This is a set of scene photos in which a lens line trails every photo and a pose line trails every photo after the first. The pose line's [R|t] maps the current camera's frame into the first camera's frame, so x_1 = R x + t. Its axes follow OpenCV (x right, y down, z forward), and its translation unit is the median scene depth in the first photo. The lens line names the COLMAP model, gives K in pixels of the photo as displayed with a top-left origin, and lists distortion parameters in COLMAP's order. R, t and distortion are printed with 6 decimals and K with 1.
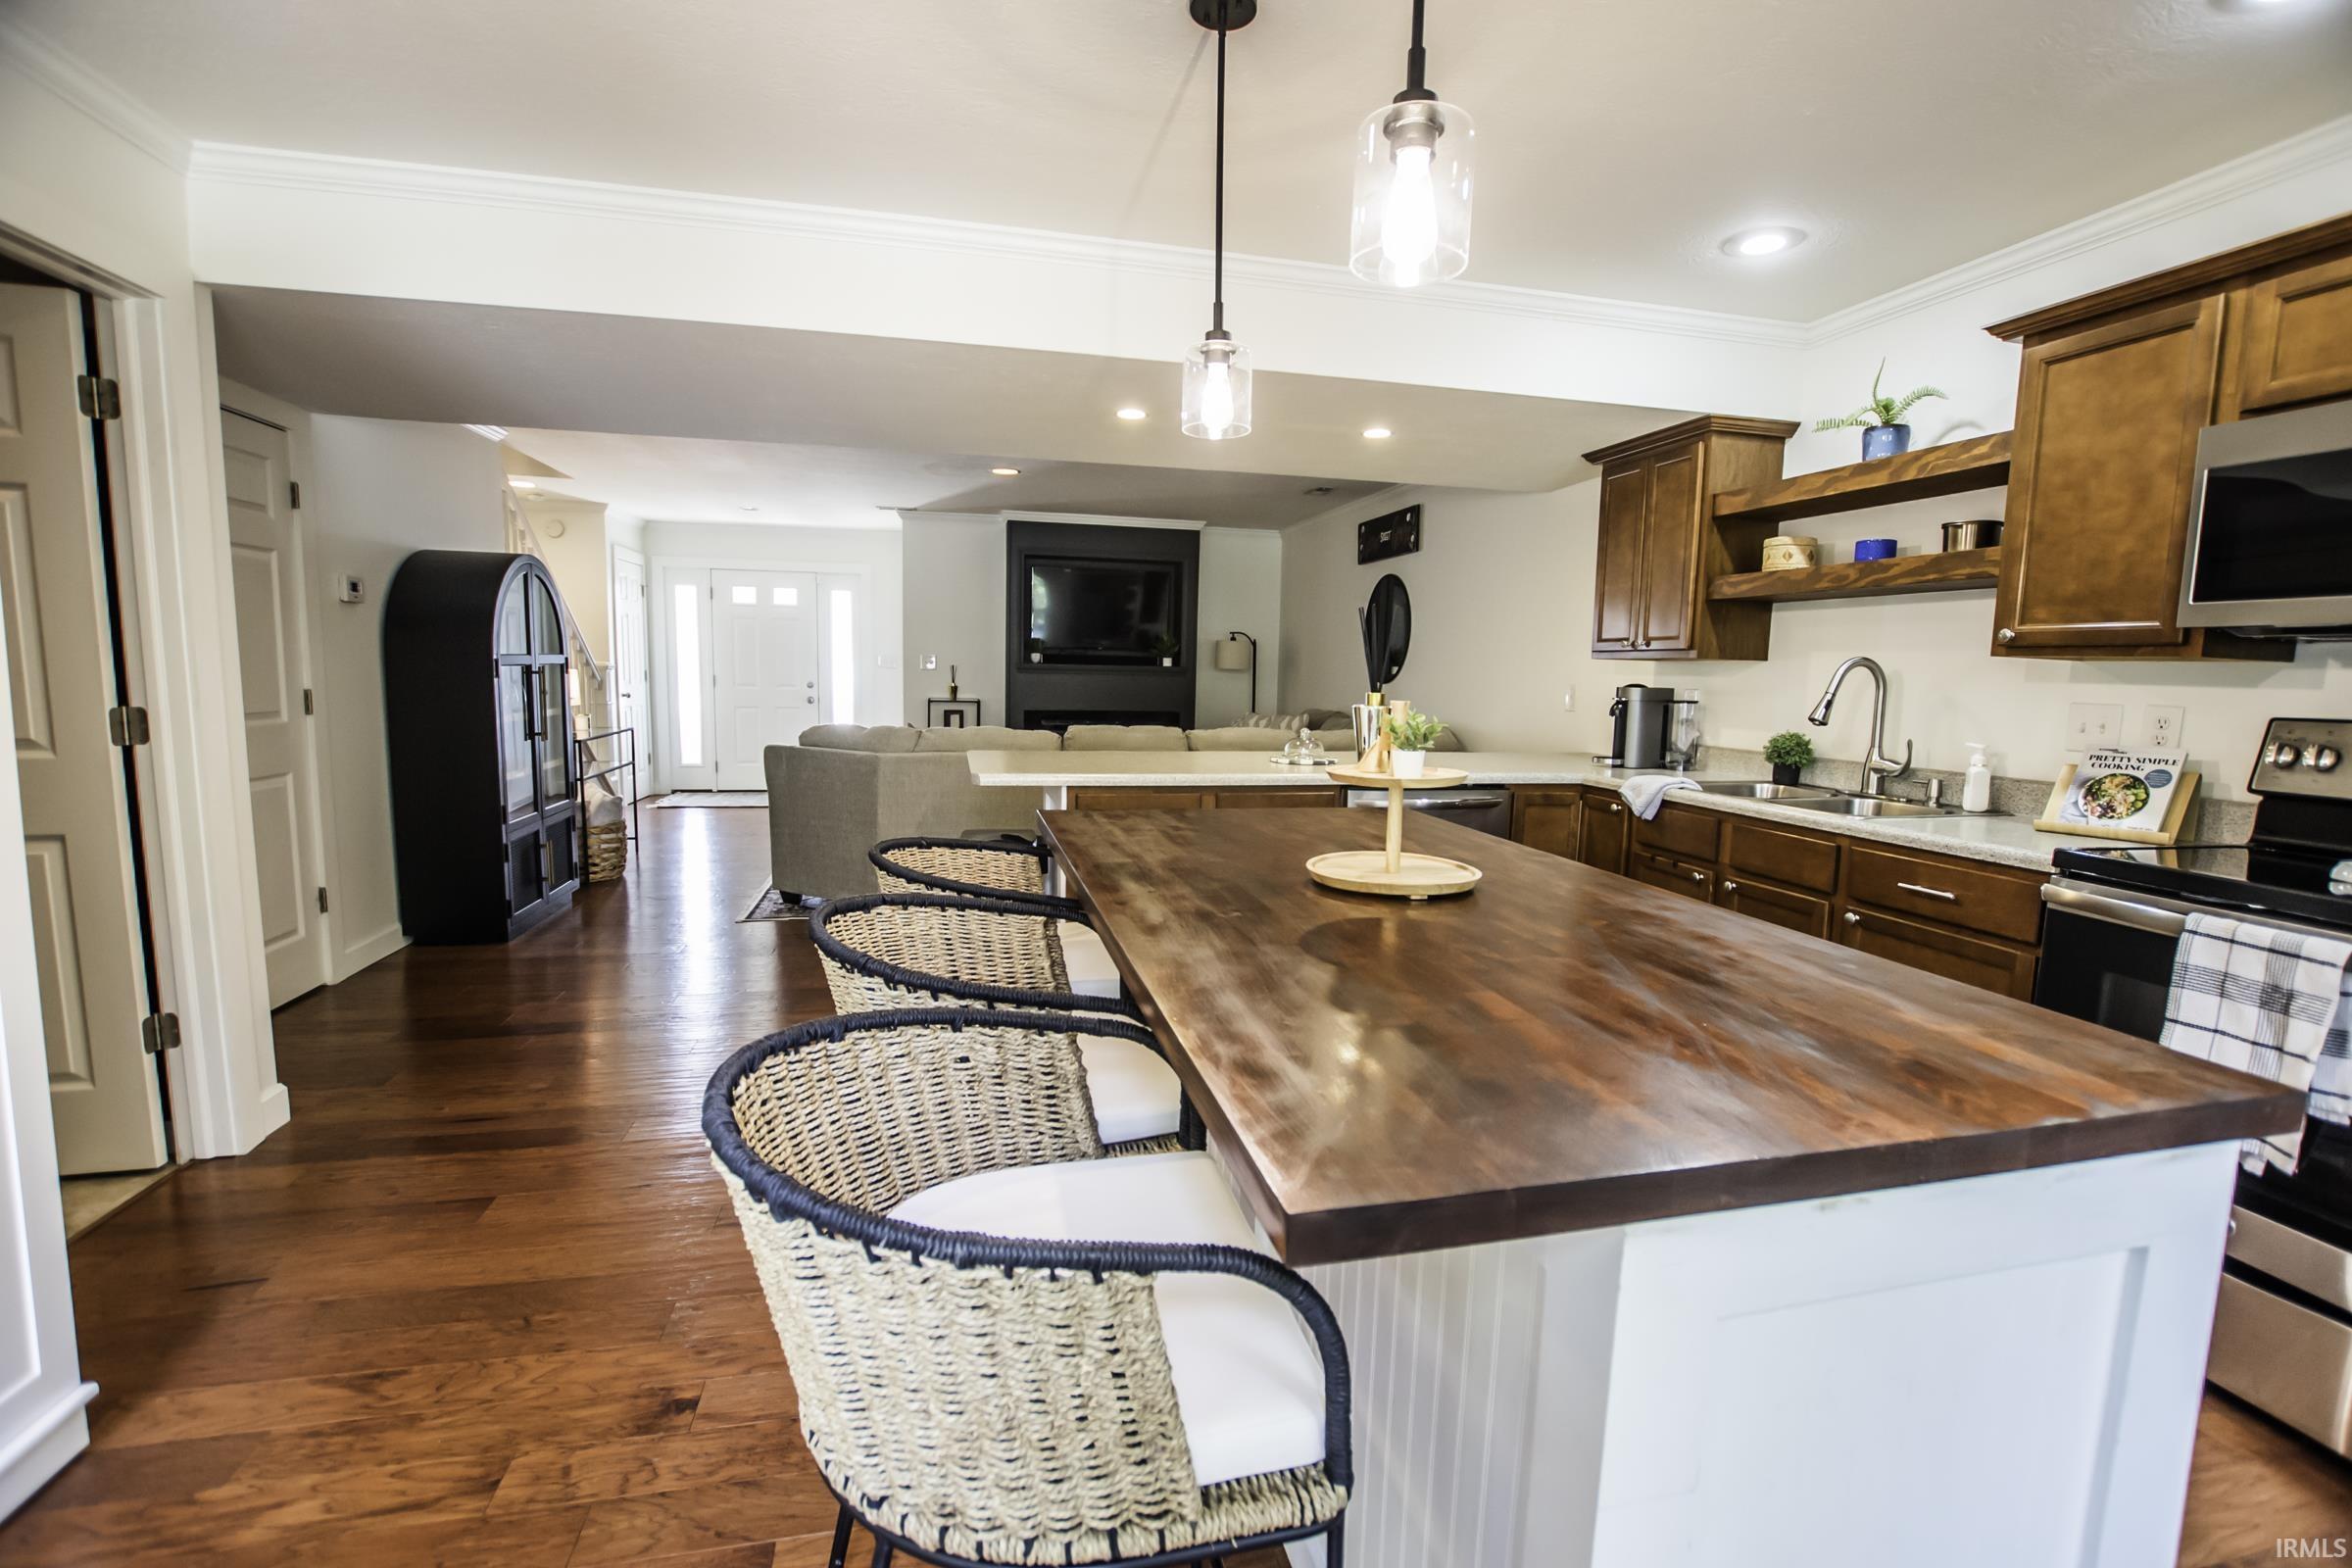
lens RADIAL K [[1038.6, 0, 1210.9], [0, 1038.6, 792.2], [0, 0, 1]] dist [-0.031794, 0.004475]
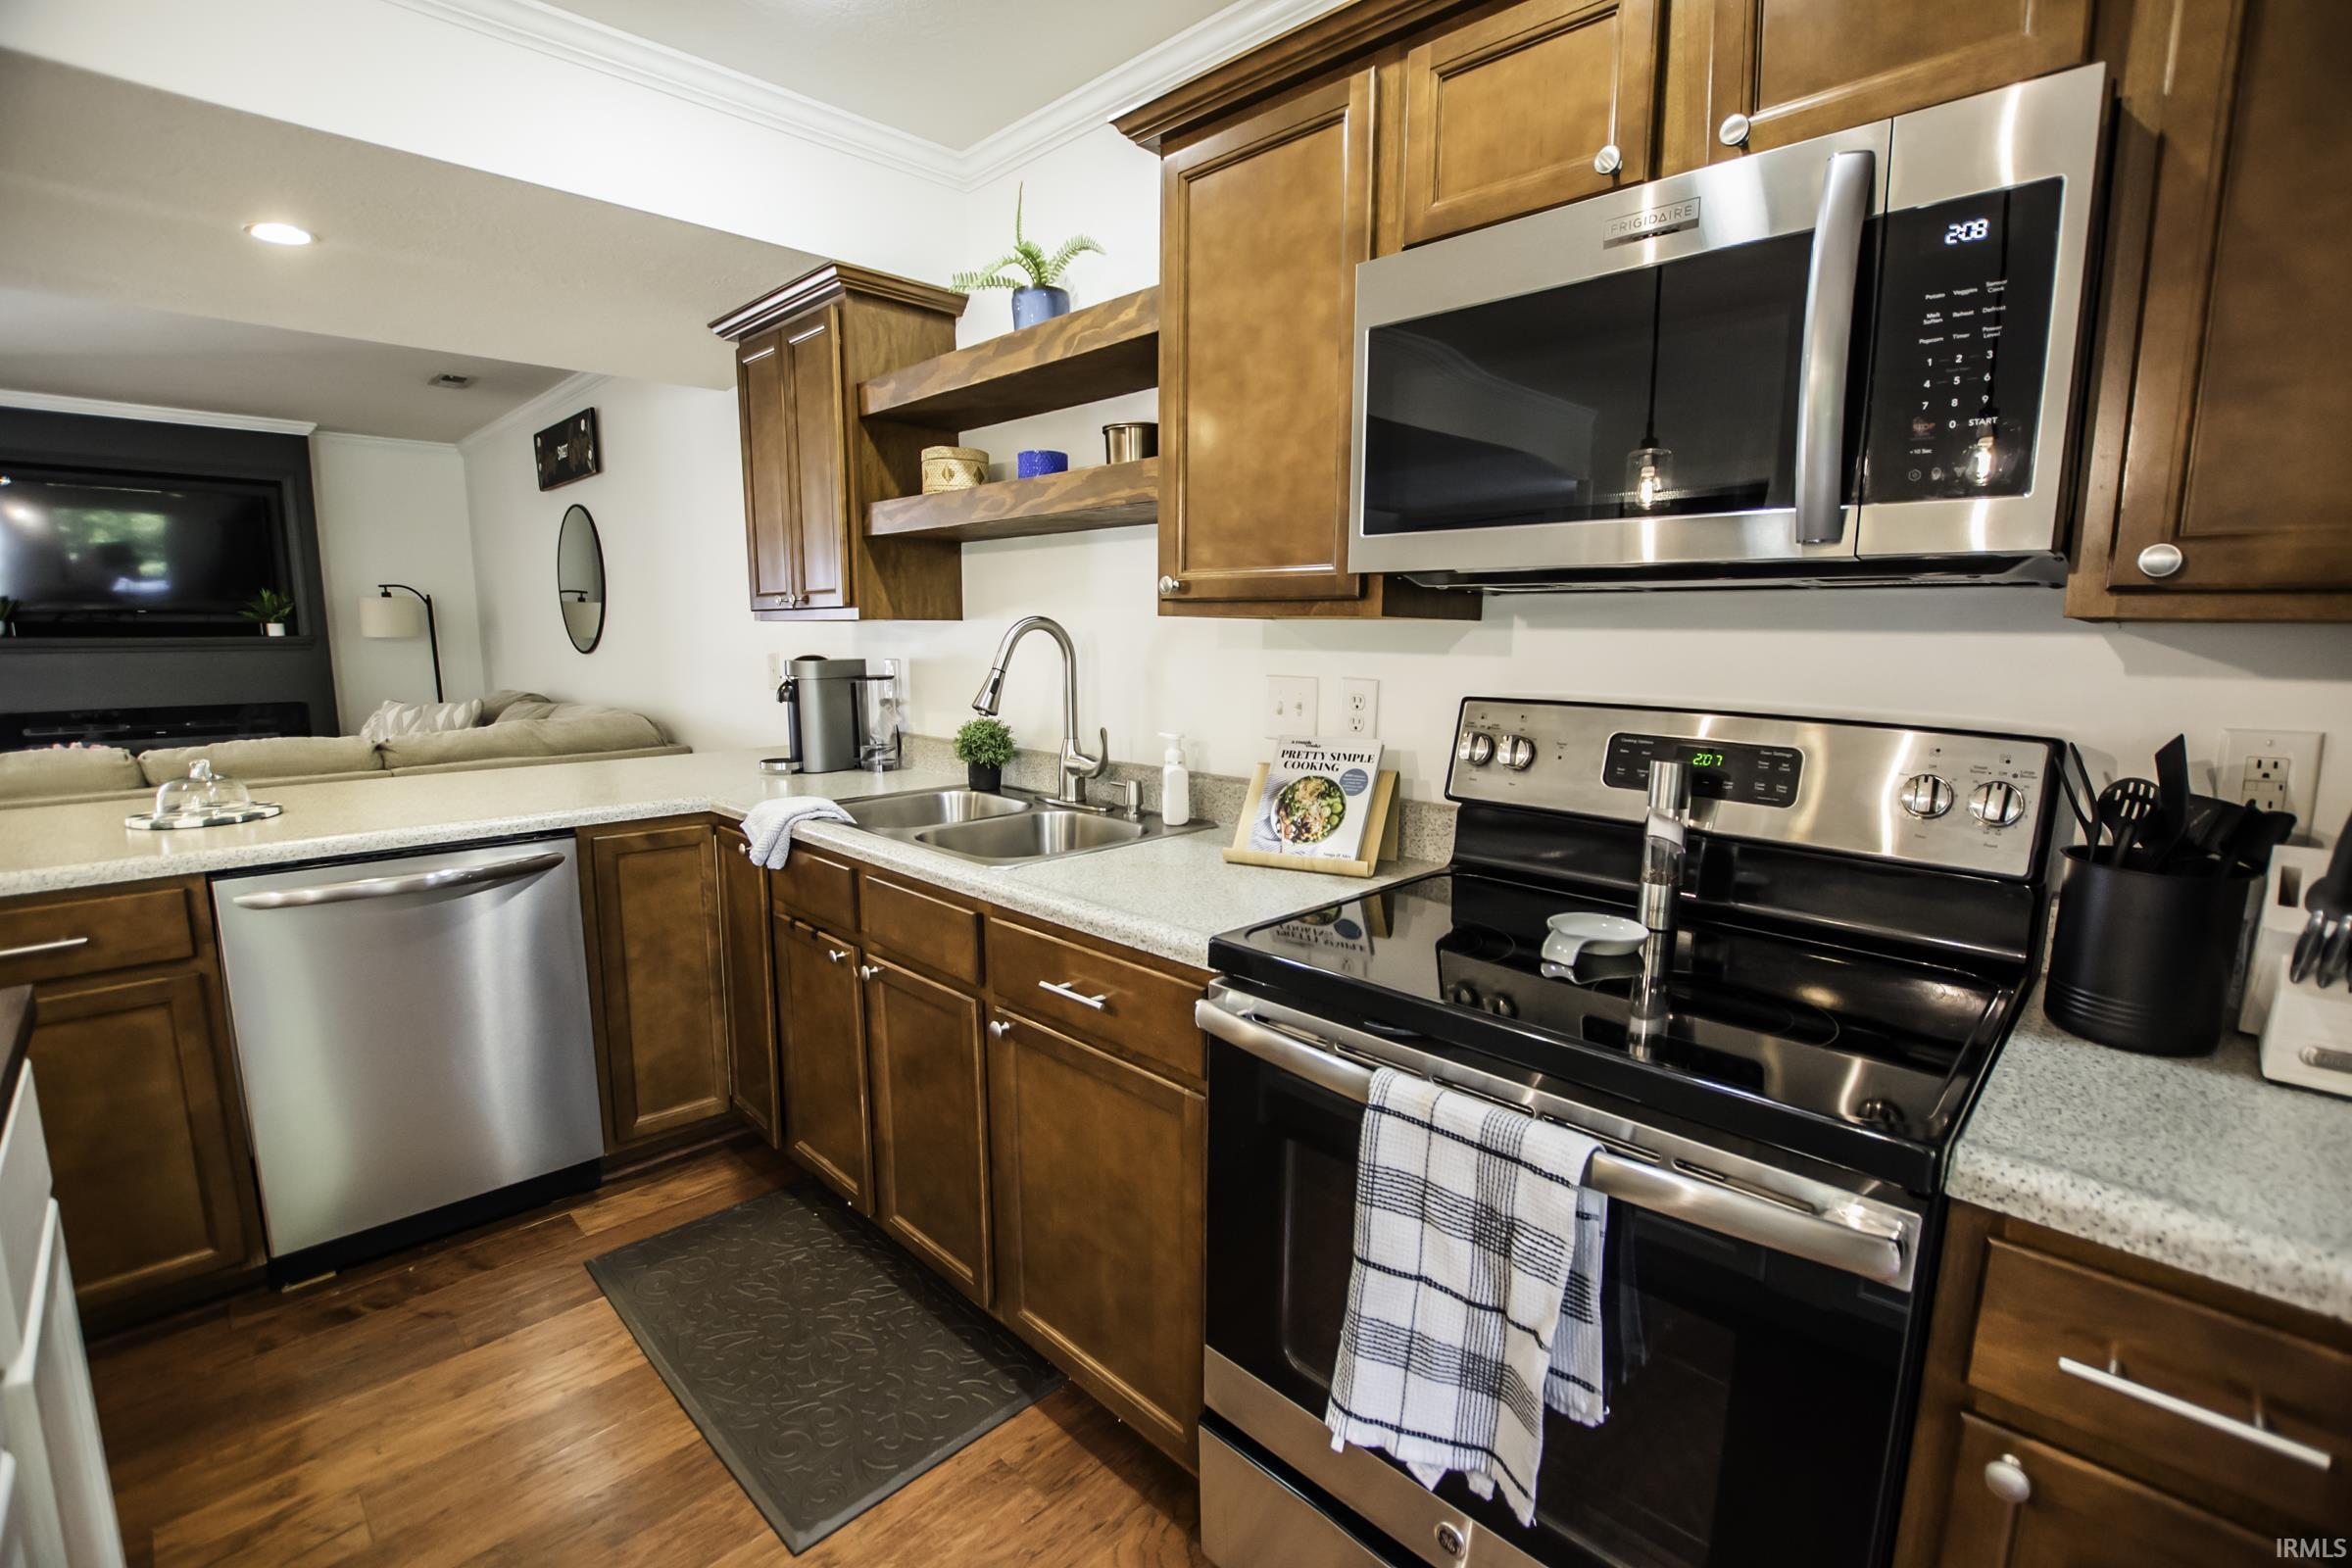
lens RADIAL K [[1038.6, 0, 1195.4], [0, 1038.6, 796.1], [0, 0, 1]] dist [-0.031794, 0.004475]
pose [[0.851622, -0.104083, 0.513719, 0.348896], [0.077623, 0.994323, 0.072777, -0.051851], [-0.518377, -0.022102, 0.854866, 0.323120]]
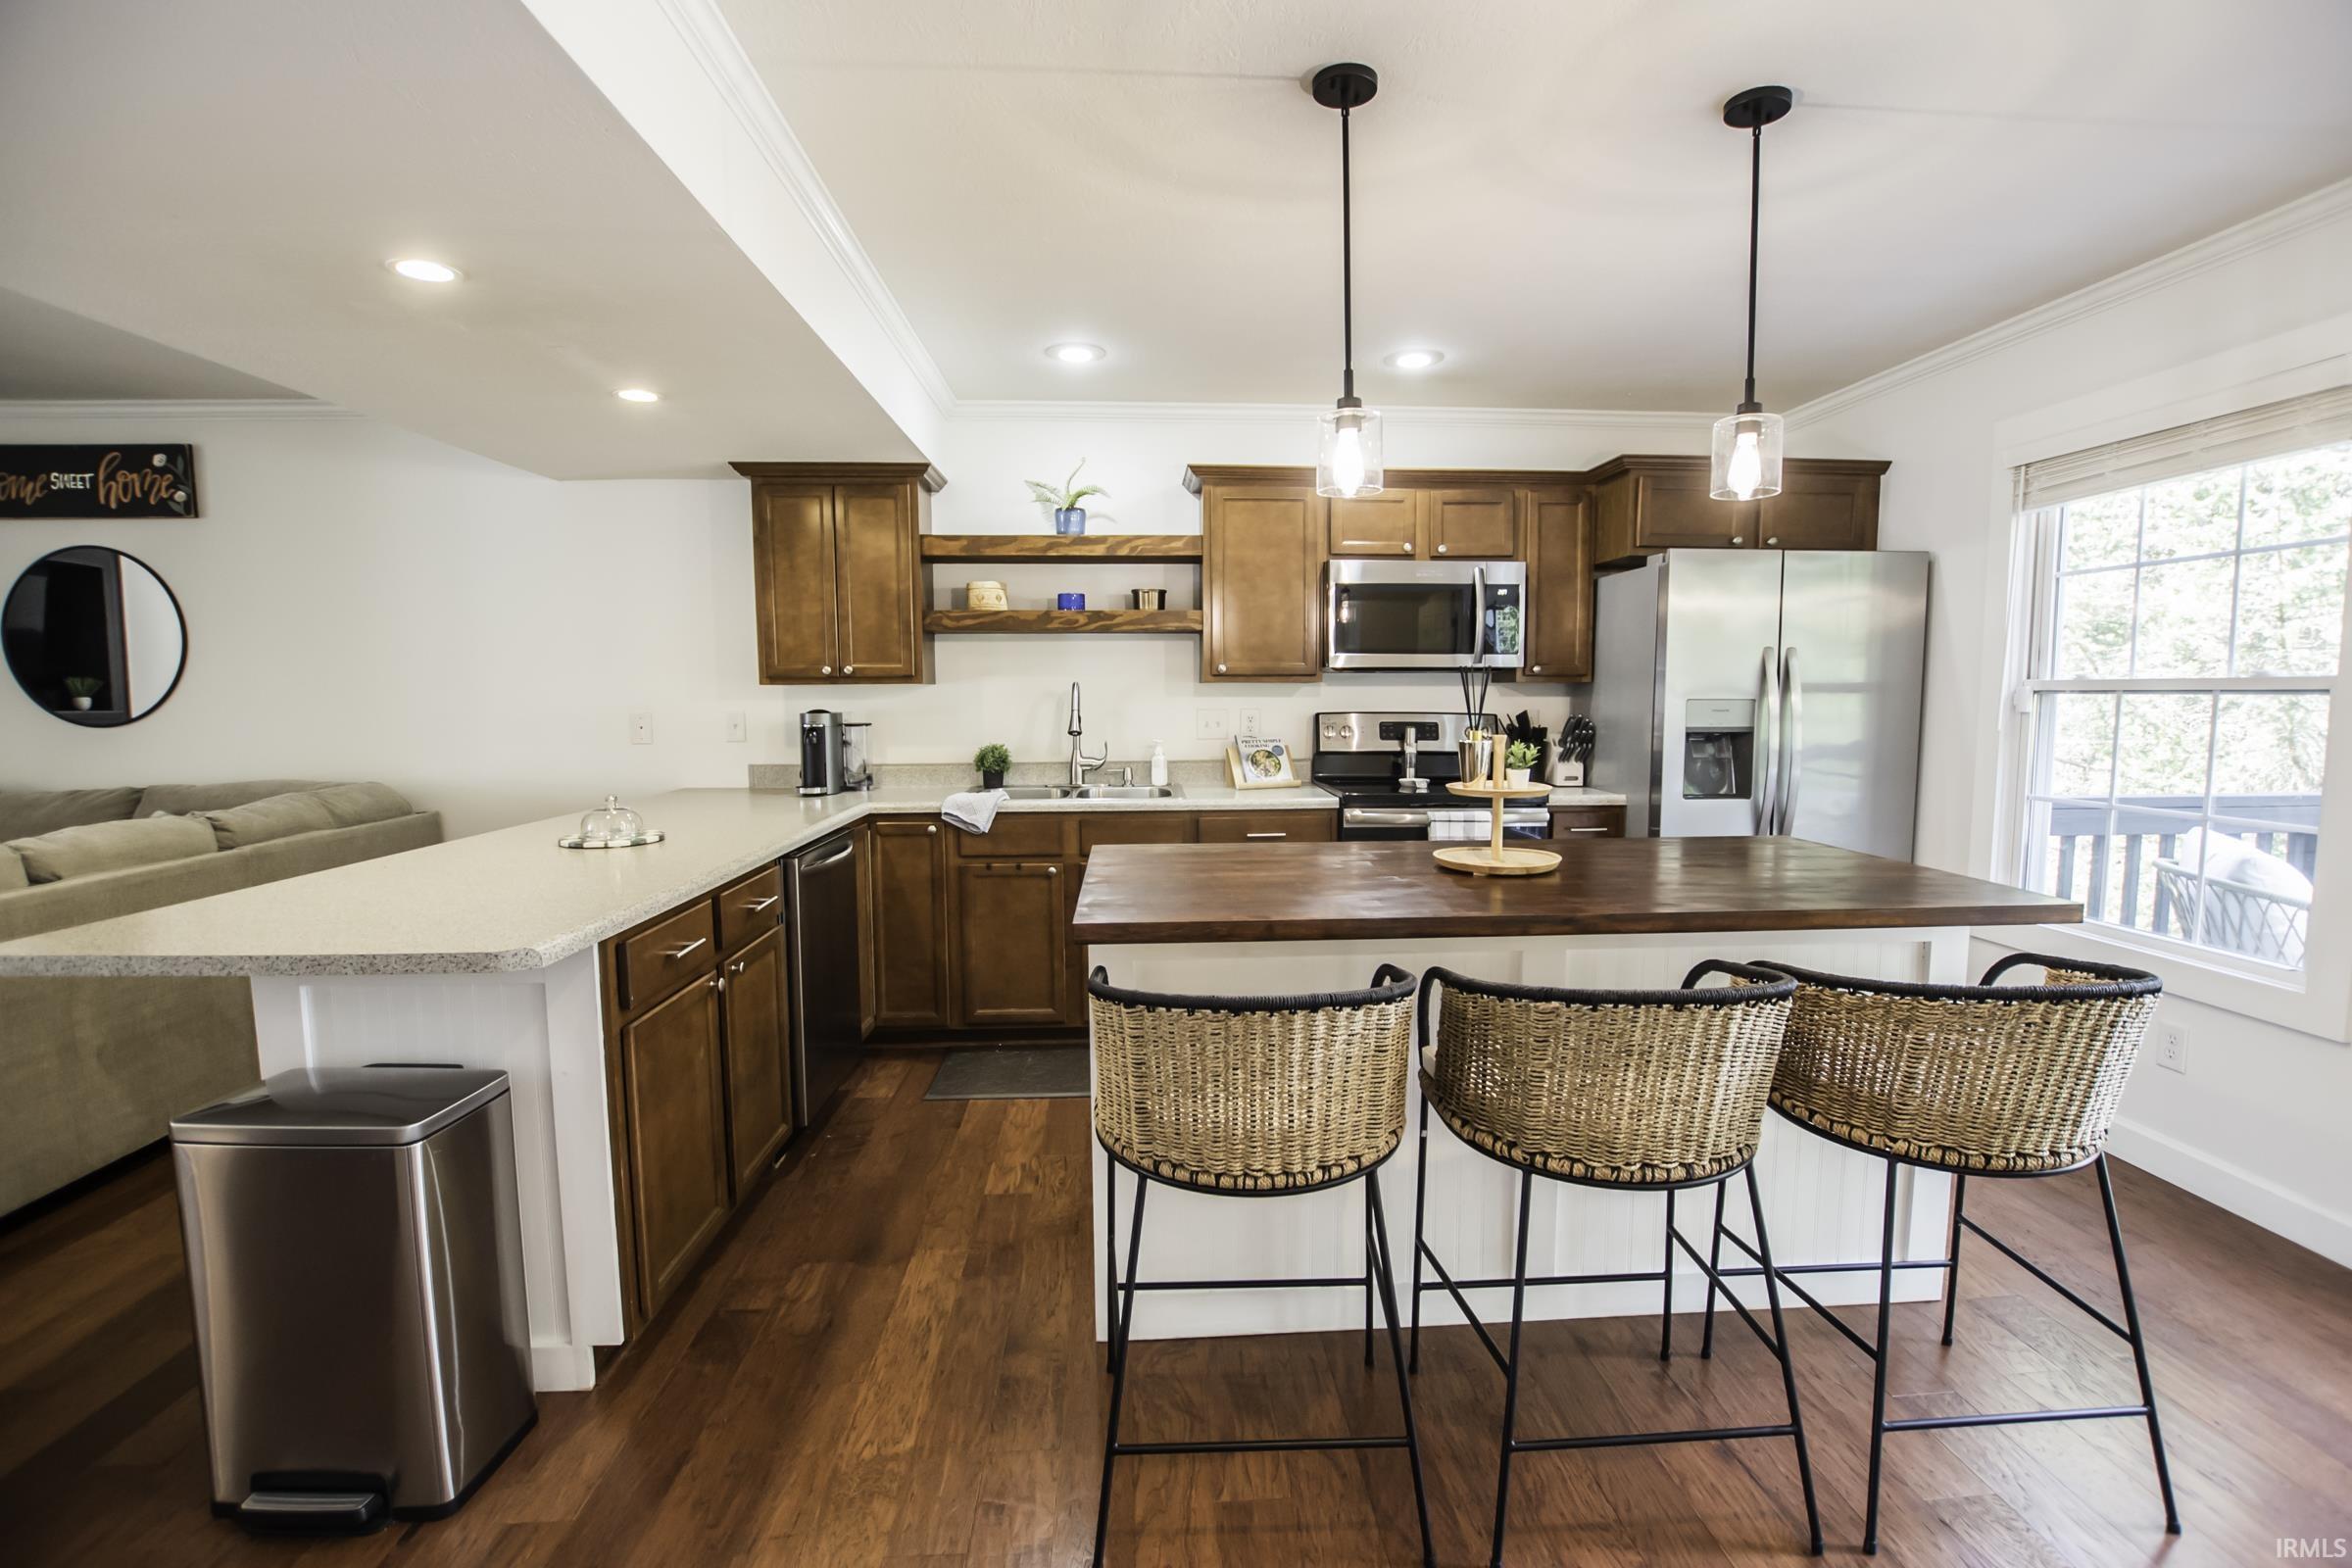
lens RADIAL K [[1038.6, 0, 1174.2], [0, 1038.6, 793.3], [0, 0, 1]] dist [-0.031794, 0.004475]
pose [[0.202157, -0.119941, 0.971981, -0.669059], [0.122614, 0.987763, 0.096387, -0.105411], [-0.971647, 0.099693, 0.214390, 0.616991]]
